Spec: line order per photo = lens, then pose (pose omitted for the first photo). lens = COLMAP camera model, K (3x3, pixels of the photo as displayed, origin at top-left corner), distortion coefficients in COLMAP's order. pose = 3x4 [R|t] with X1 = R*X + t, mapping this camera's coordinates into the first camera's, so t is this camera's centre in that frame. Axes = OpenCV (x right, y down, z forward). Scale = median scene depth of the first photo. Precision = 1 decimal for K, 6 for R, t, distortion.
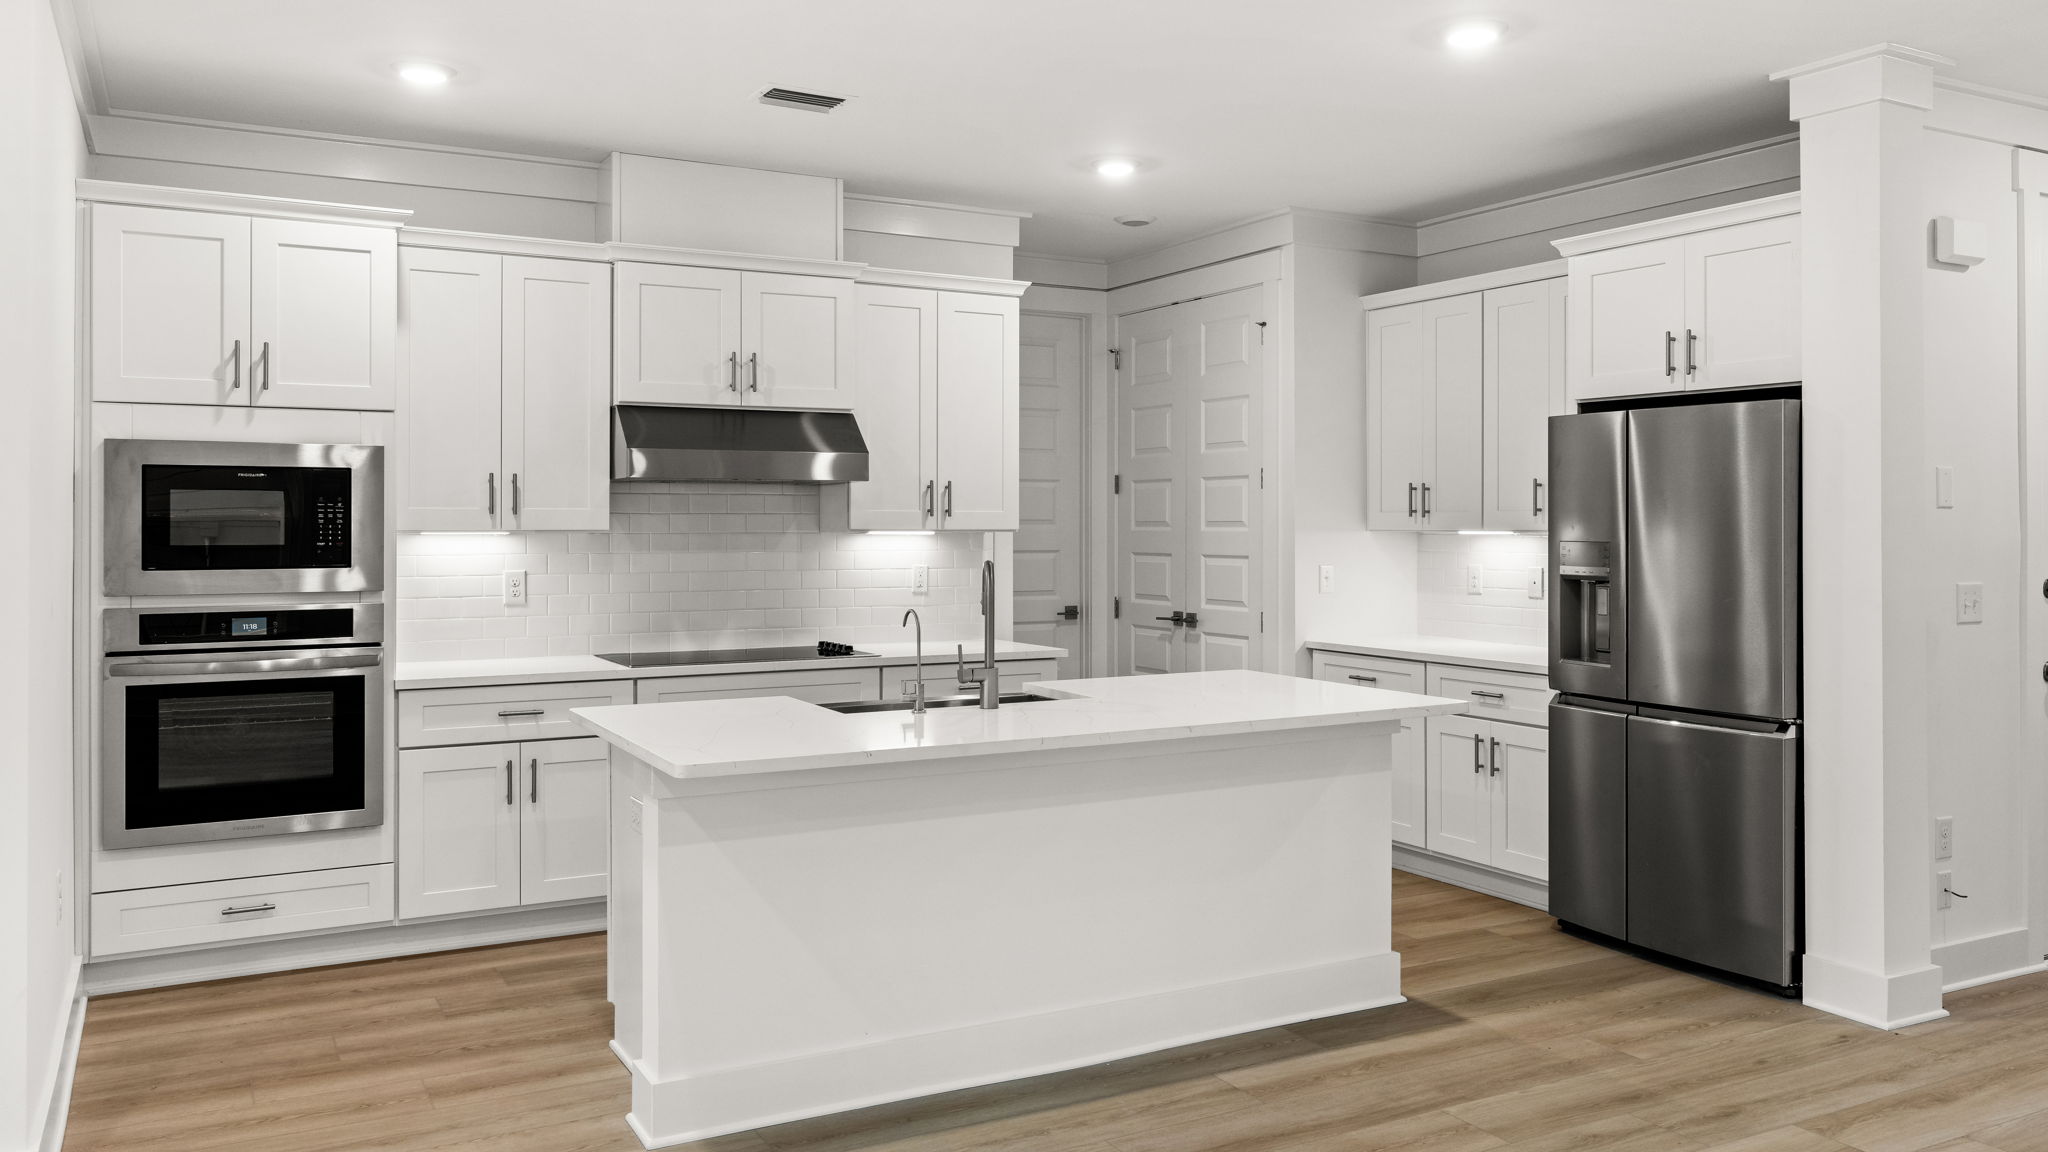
lens RADIAL K [[1559.4, 0, 1027.0], [0, 1559.4, 510.1], [0, 0, 1]] dist [-0.003284, -0.001750]
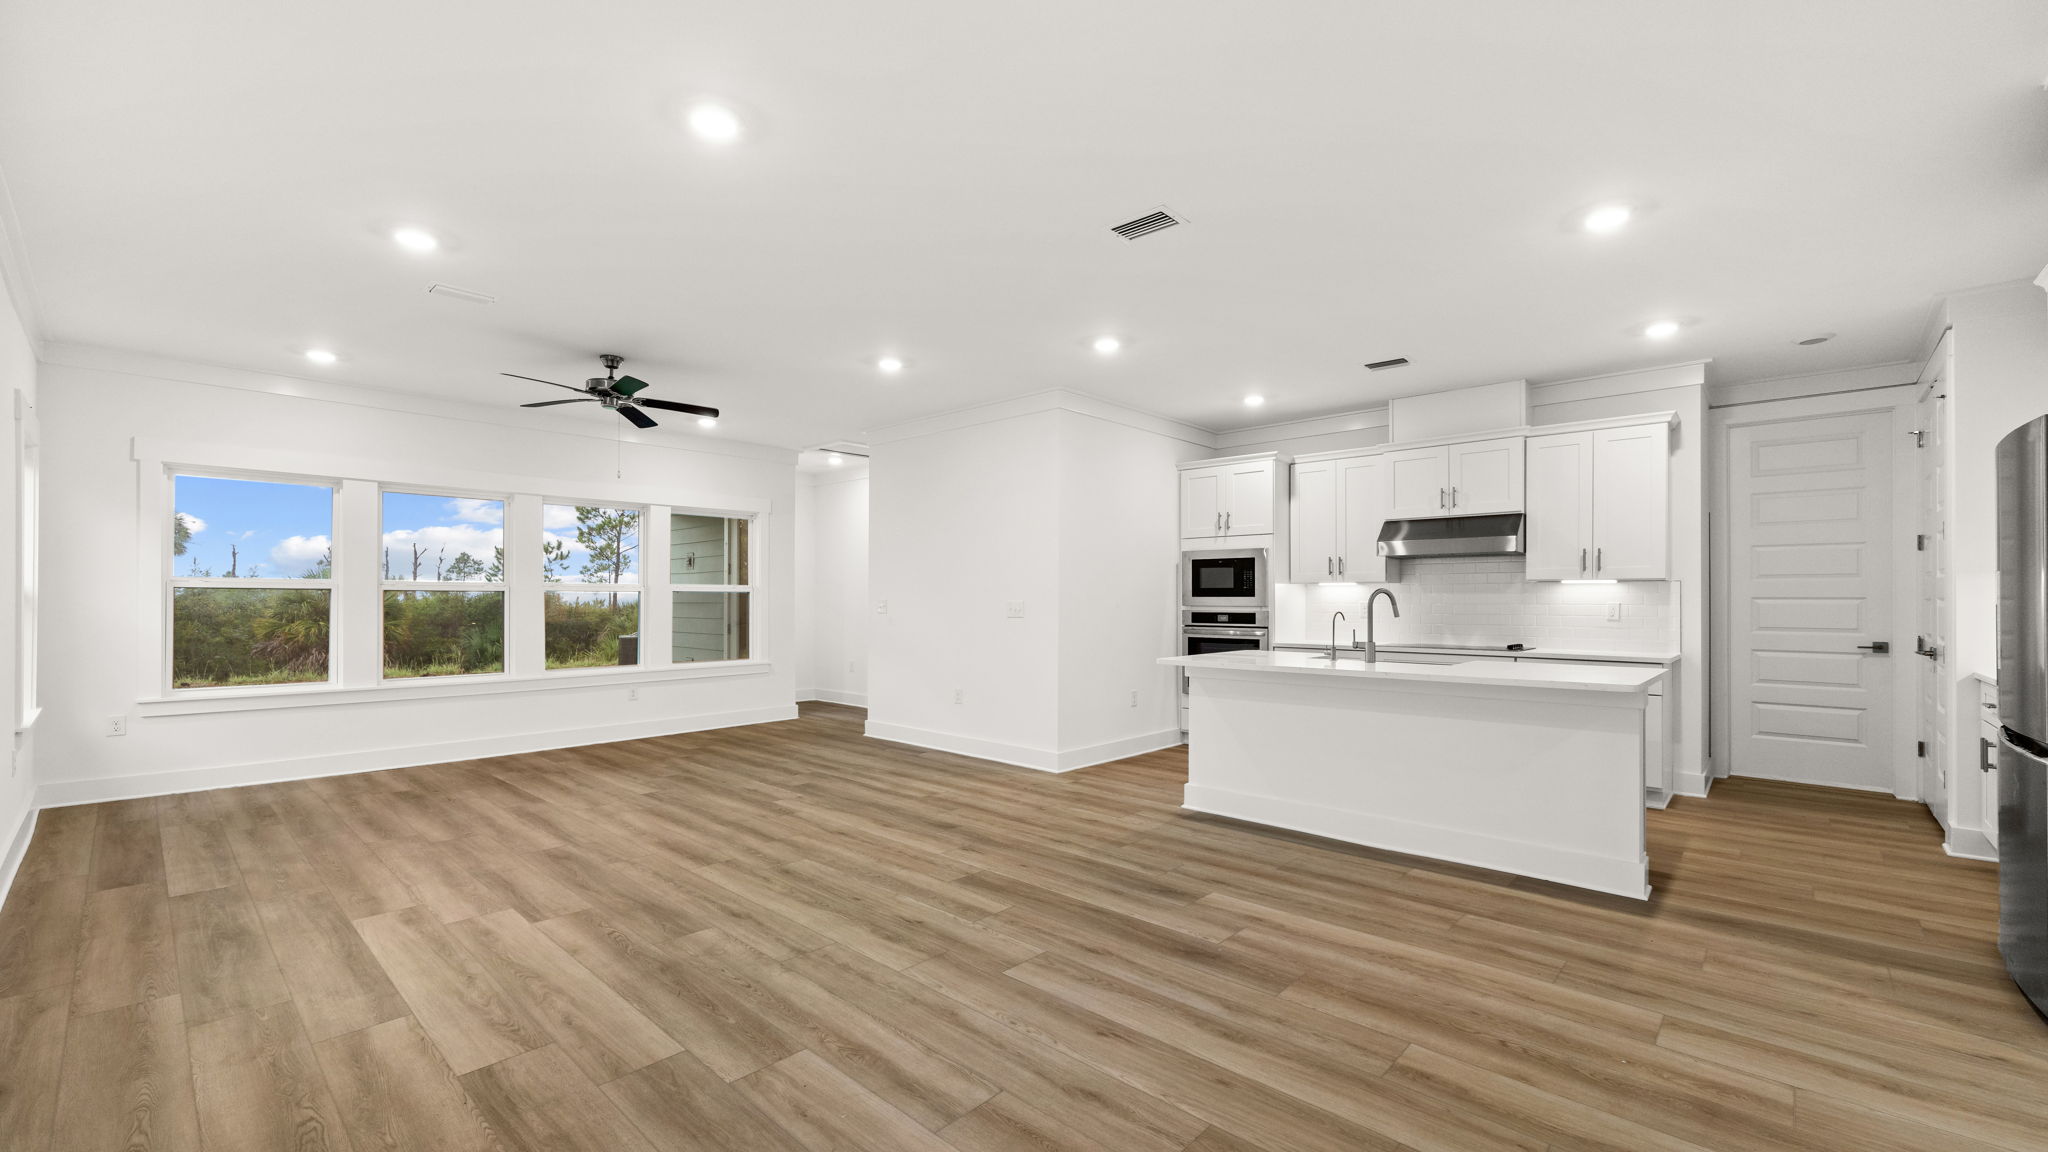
lens RADIAL K [[860.1, 0, 1024.1], [0, 860.1, 590.7], [0, 0, 1]] dist [-0.000179, -0.000180]
pose [[0.306662, -0.007563, -0.951788, 0.838528], [0.005900, 0.999964, -0.006044, 0.035327], [0.951800, -0.003762, 0.306696, 0.227216]]
